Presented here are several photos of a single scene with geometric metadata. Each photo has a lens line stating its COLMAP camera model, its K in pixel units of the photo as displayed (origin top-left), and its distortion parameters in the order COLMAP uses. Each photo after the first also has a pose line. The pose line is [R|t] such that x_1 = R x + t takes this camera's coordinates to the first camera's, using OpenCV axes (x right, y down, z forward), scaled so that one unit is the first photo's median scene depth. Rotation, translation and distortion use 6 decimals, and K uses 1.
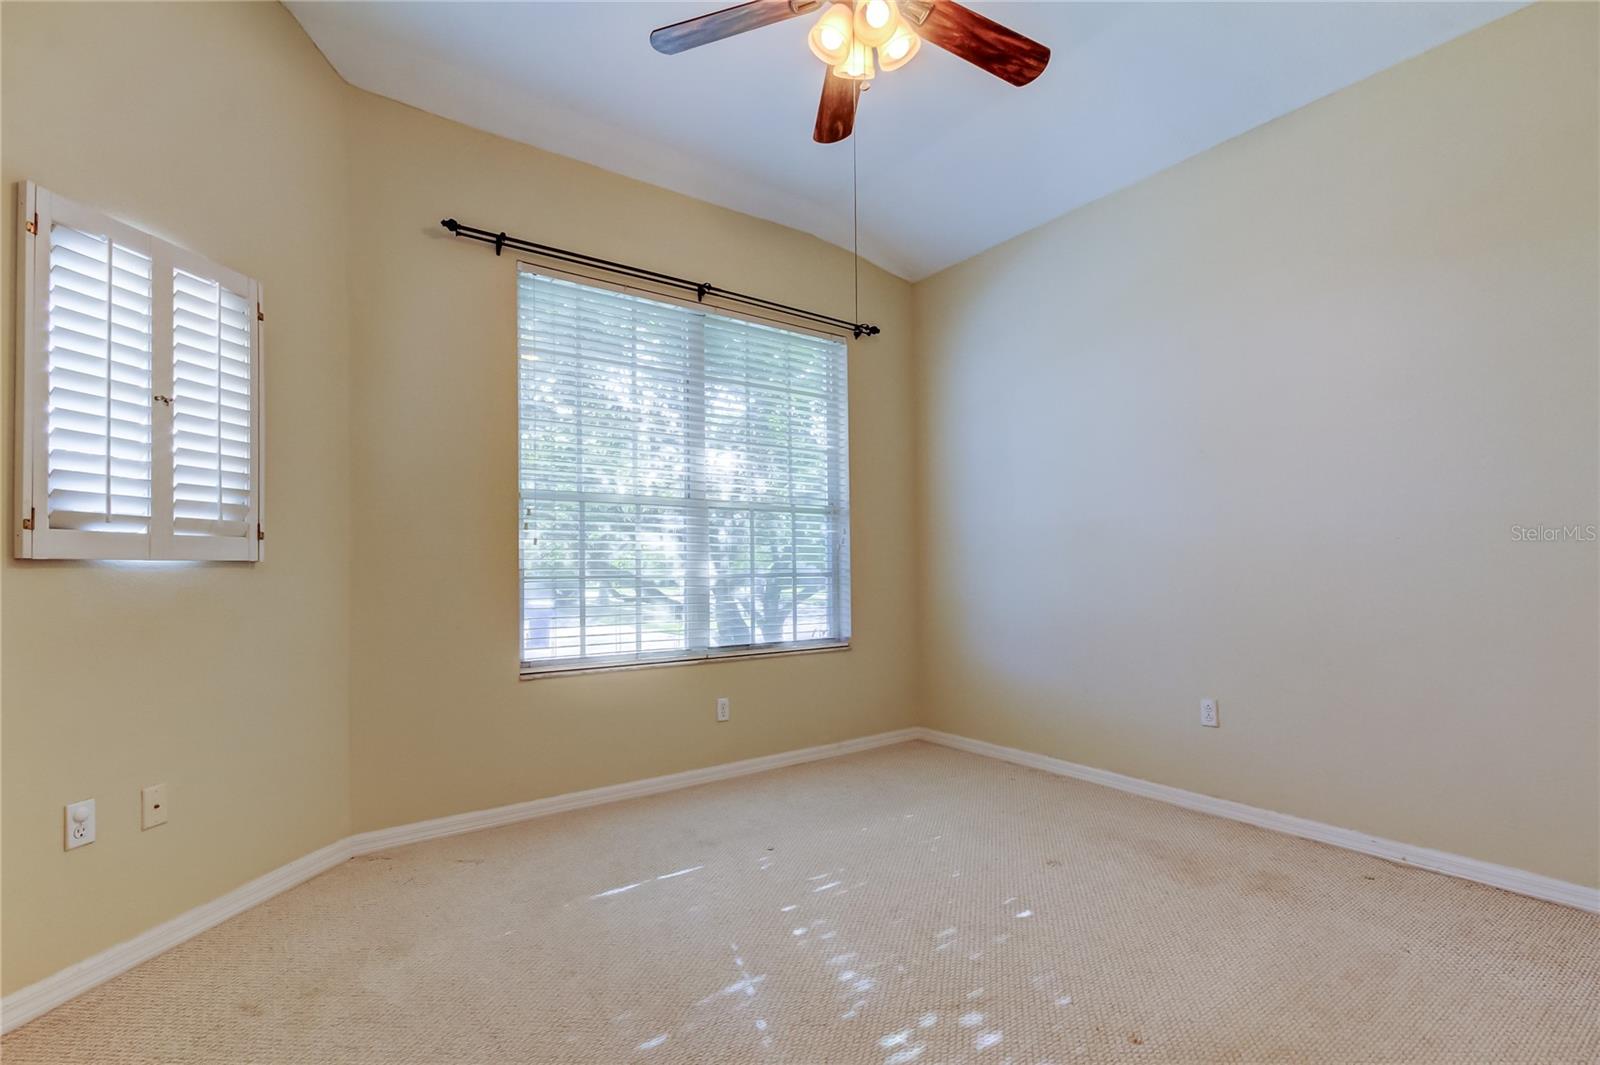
lens RADIAL K [[745.0, 0, 800.6], [0, 745.0, 554.2], [0, 0, 1]] dist [0.005868, -0.006874]
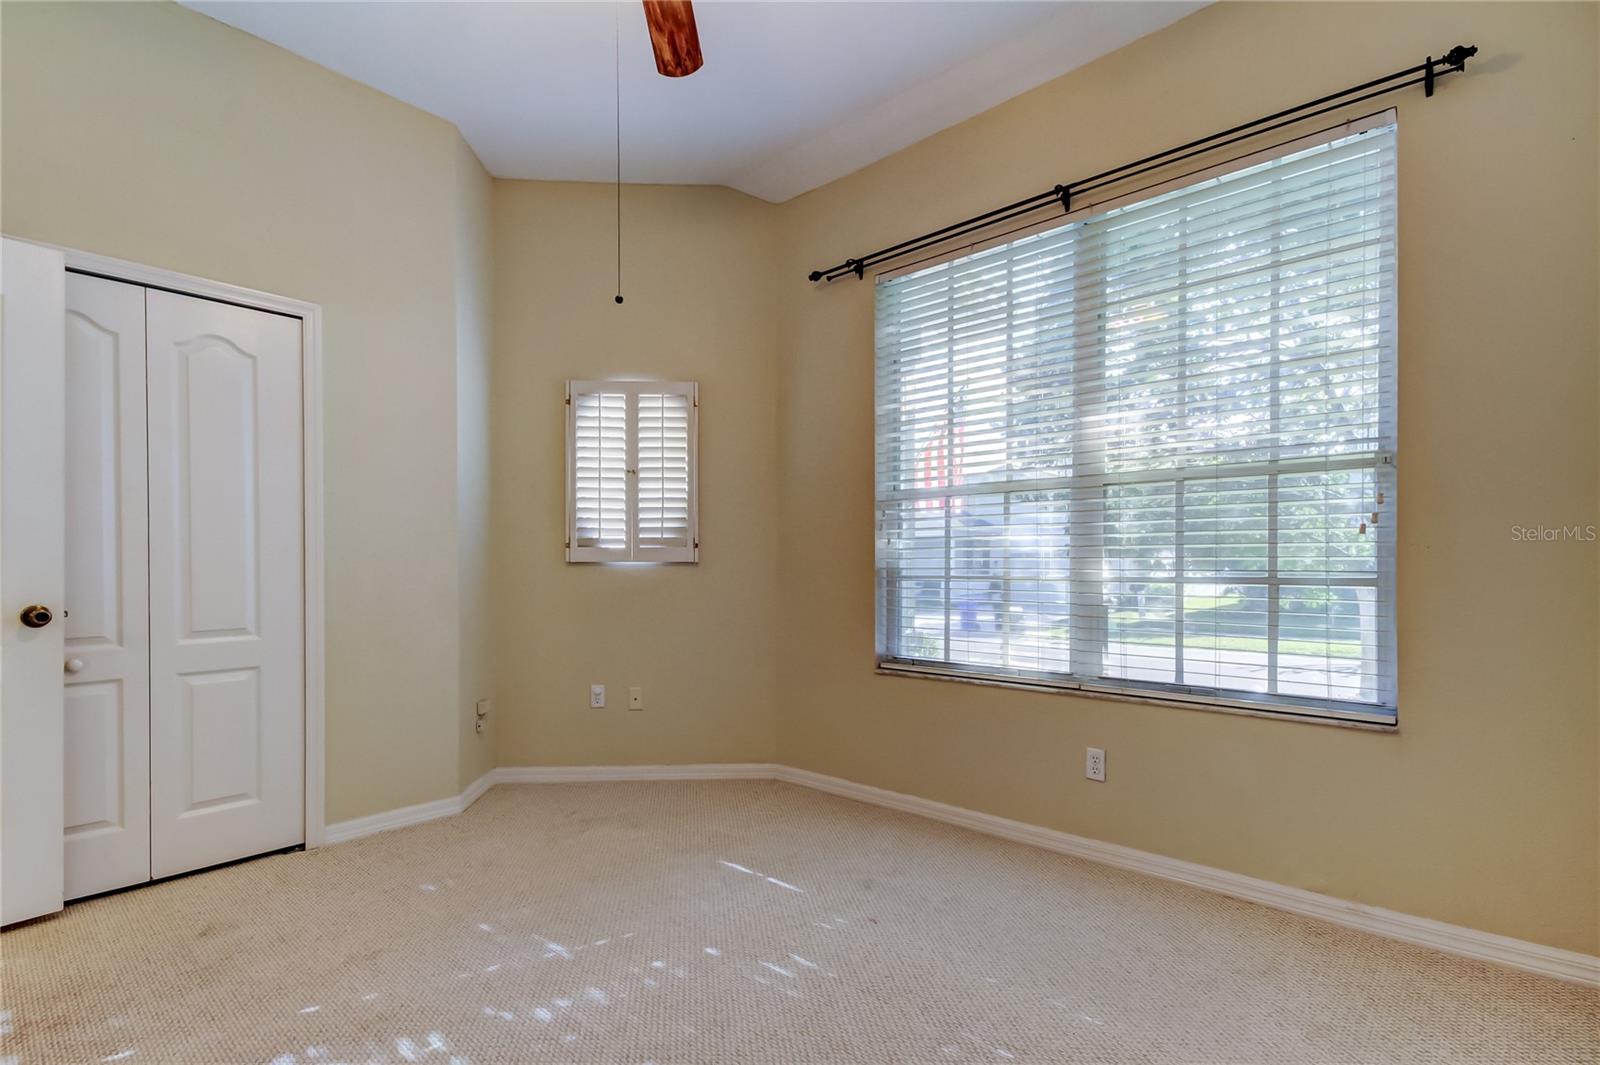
lens RADIAL K [[734.8, 0, 801.5], [0, 734.8, 573.5], [0, 0, 1]] dist [0.000087, -0.000438]
pose [[0.208408, 0.011239, -0.977977, 0.680952], [0.015135, 0.999777, 0.014715, 0.011139], [0.977925, -0.017869, 0.208191, 0.740872]]
